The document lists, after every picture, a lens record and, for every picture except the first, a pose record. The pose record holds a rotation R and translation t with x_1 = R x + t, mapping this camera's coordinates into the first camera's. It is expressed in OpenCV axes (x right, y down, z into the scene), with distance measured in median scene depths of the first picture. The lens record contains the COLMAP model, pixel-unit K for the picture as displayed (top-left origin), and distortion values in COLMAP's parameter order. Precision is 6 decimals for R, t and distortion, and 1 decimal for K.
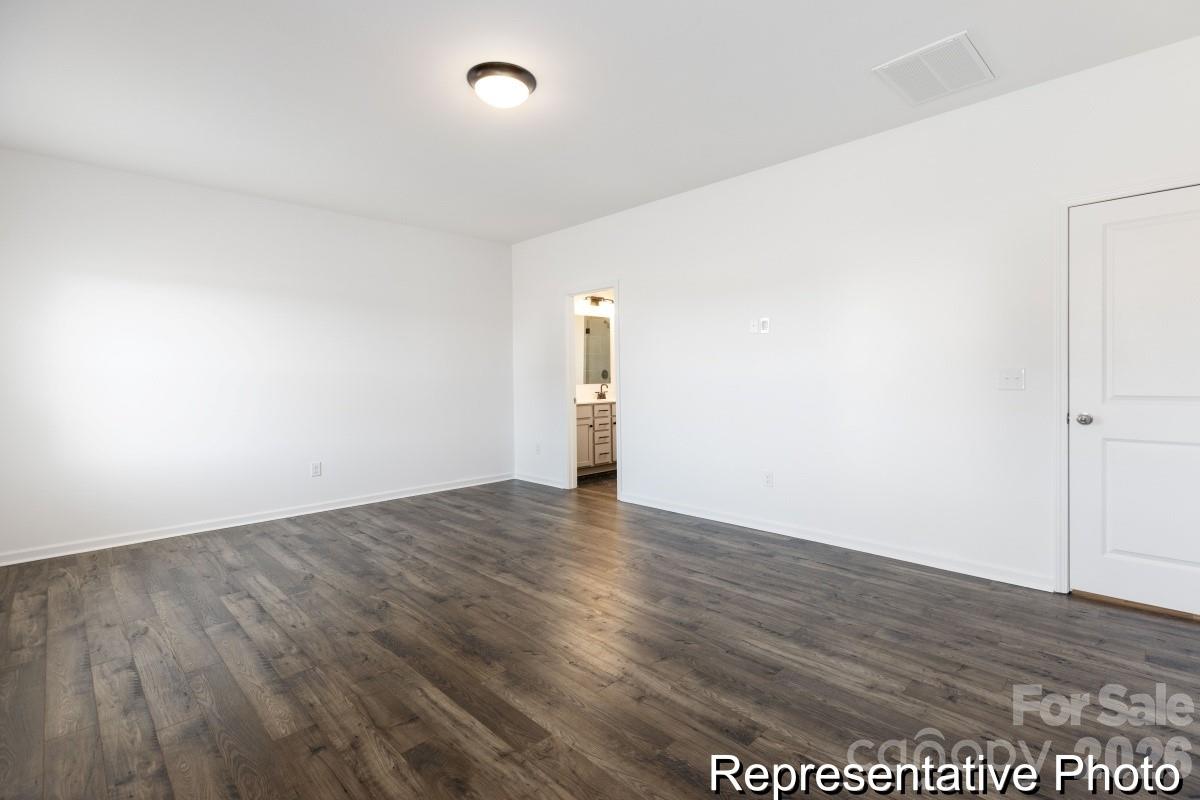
lens RADIAL K [[551.6, 0, 595.9], [0, 551.6, 378.2], [0, 0, 1]] dist [0.000856, 0.000191]
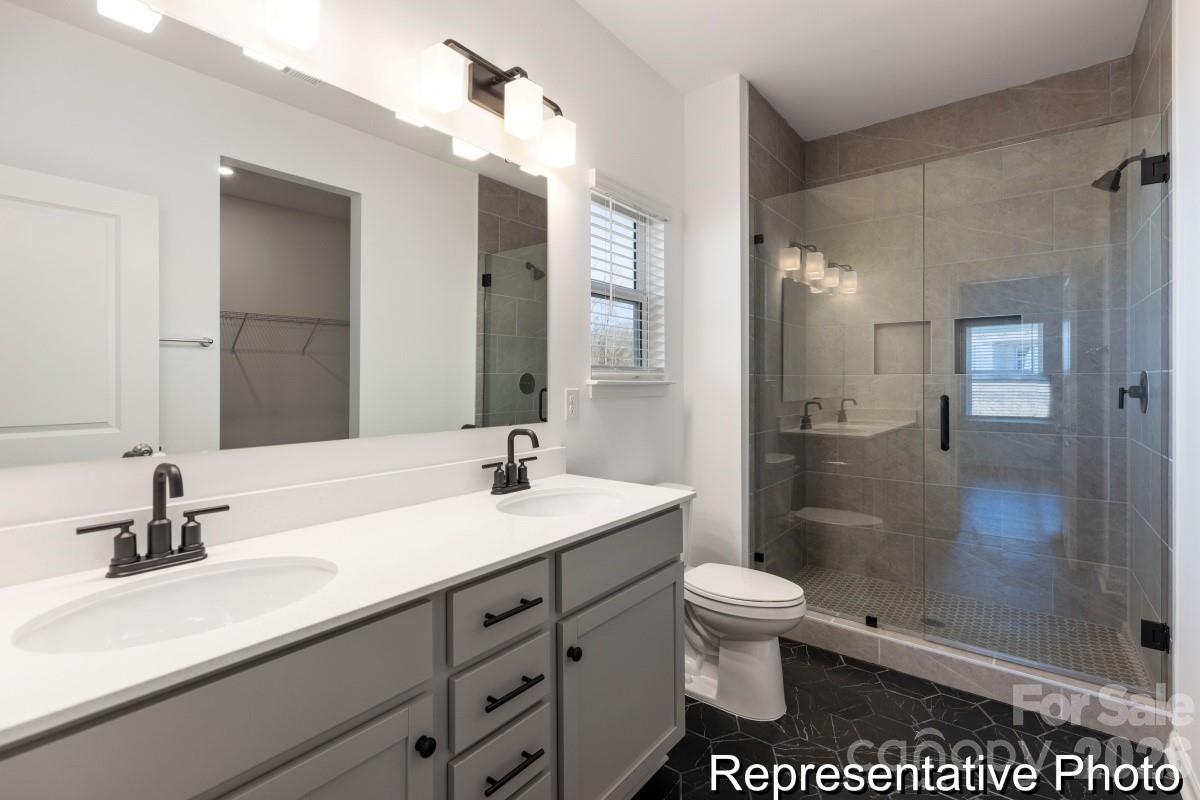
lens RADIAL K [[551.6, 0, 595.9], [0, 551.6, 378.2], [0, 0, 1]] dist [0.000856, 0.000191]
pose [[0.989479, 0.016126, 0.143776, 0.021097], [-0.014590, 0.999825, -0.011731, -0.014545], [-0.143940, 0.009510, 0.989541, 1.342105]]
